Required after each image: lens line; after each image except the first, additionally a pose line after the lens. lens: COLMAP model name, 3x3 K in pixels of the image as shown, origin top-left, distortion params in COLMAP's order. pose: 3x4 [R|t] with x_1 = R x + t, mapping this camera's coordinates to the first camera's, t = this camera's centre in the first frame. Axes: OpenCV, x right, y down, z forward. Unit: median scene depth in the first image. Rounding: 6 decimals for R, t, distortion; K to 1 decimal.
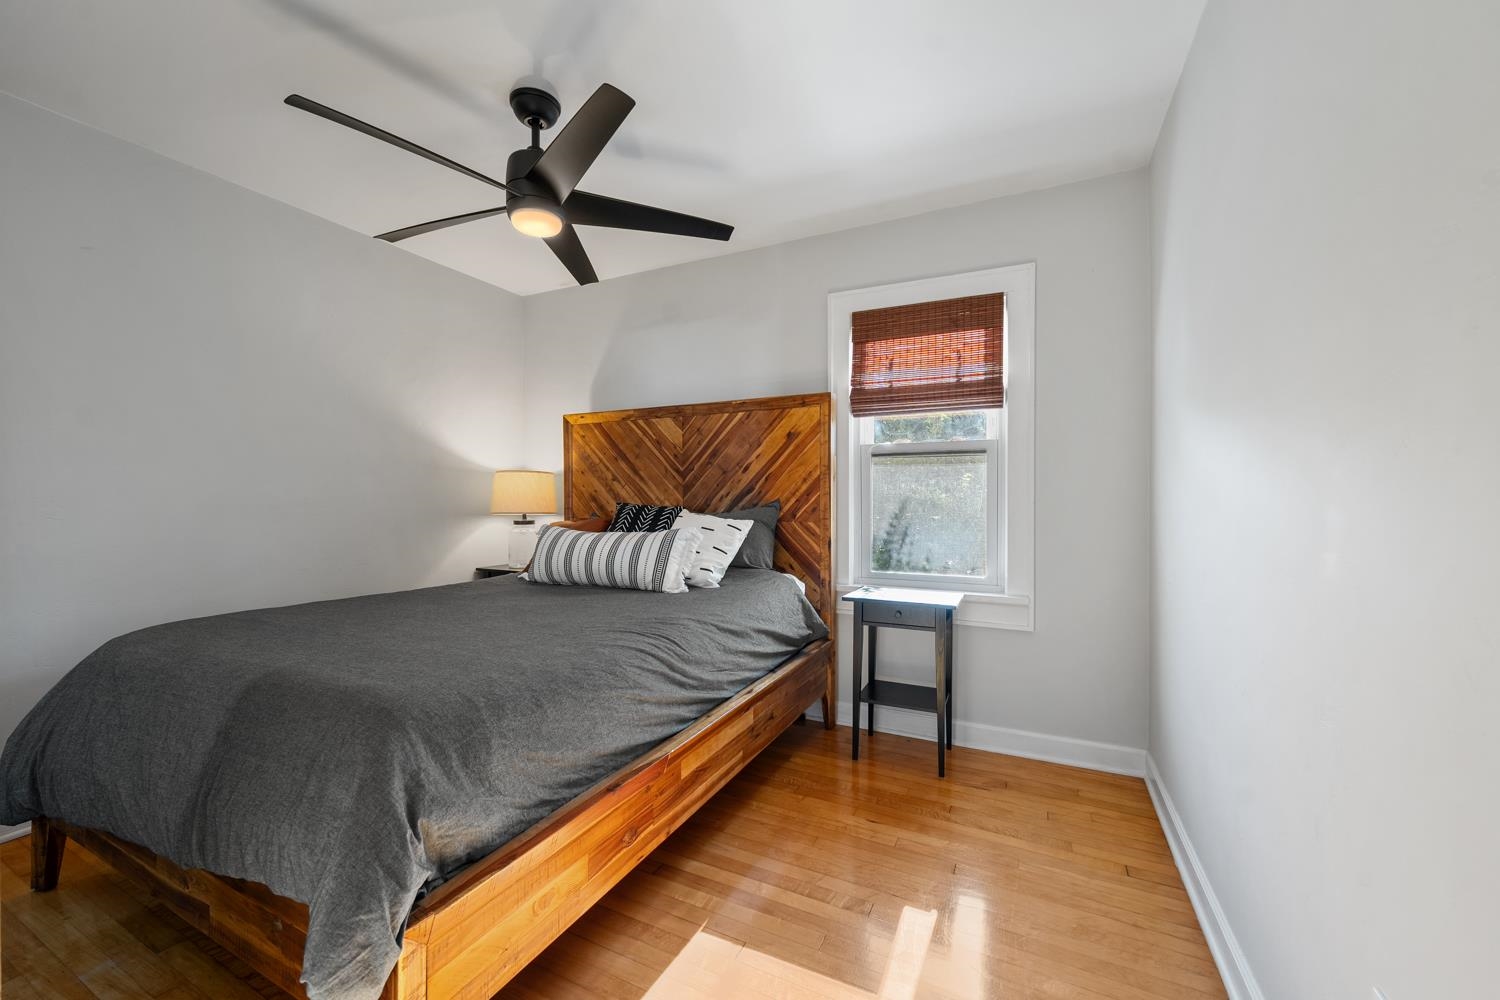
lens RADIAL K [[576.7, 0, 759.7], [0, 576.7, 501.9], [0, 0, 1]] dist [-0.005721, 0.001082]
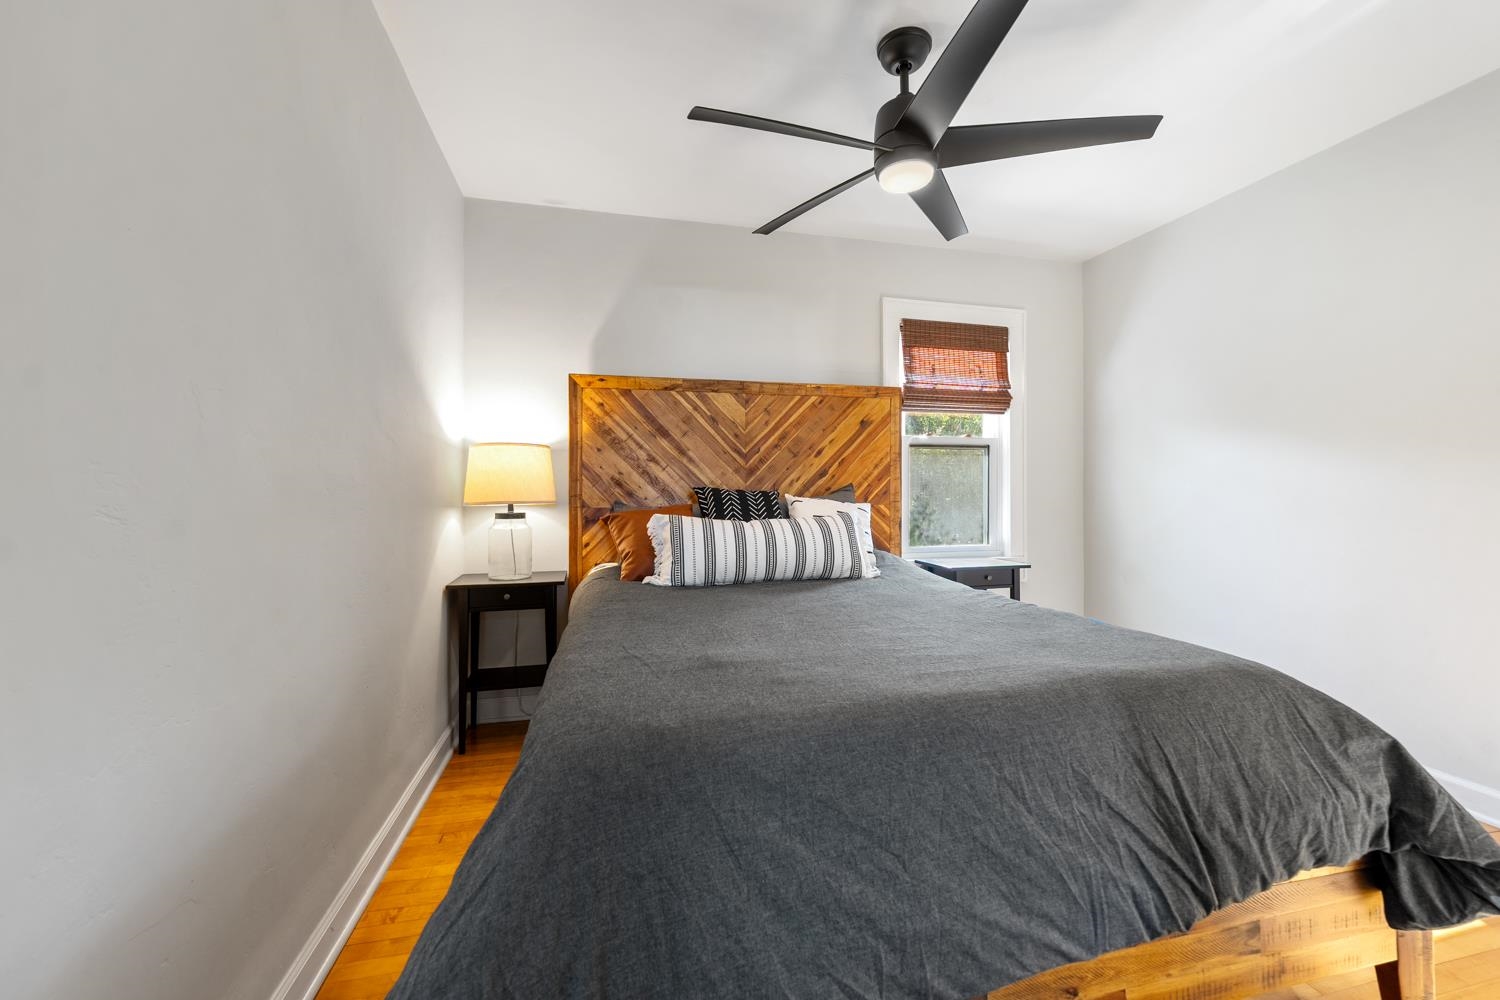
lens RADIAL K [[576.7, 0, 753.0], [0, 576.7, 495.1], [0, 0, 1]] dist [-0.005721, 0.001082]
pose [[0.778084, -0.007639, 0.628113, -0.753894], [0.005580, 0.999971, 0.005250, 0.009280], [-0.628135, -0.000580, 0.778104, 0.298386]]
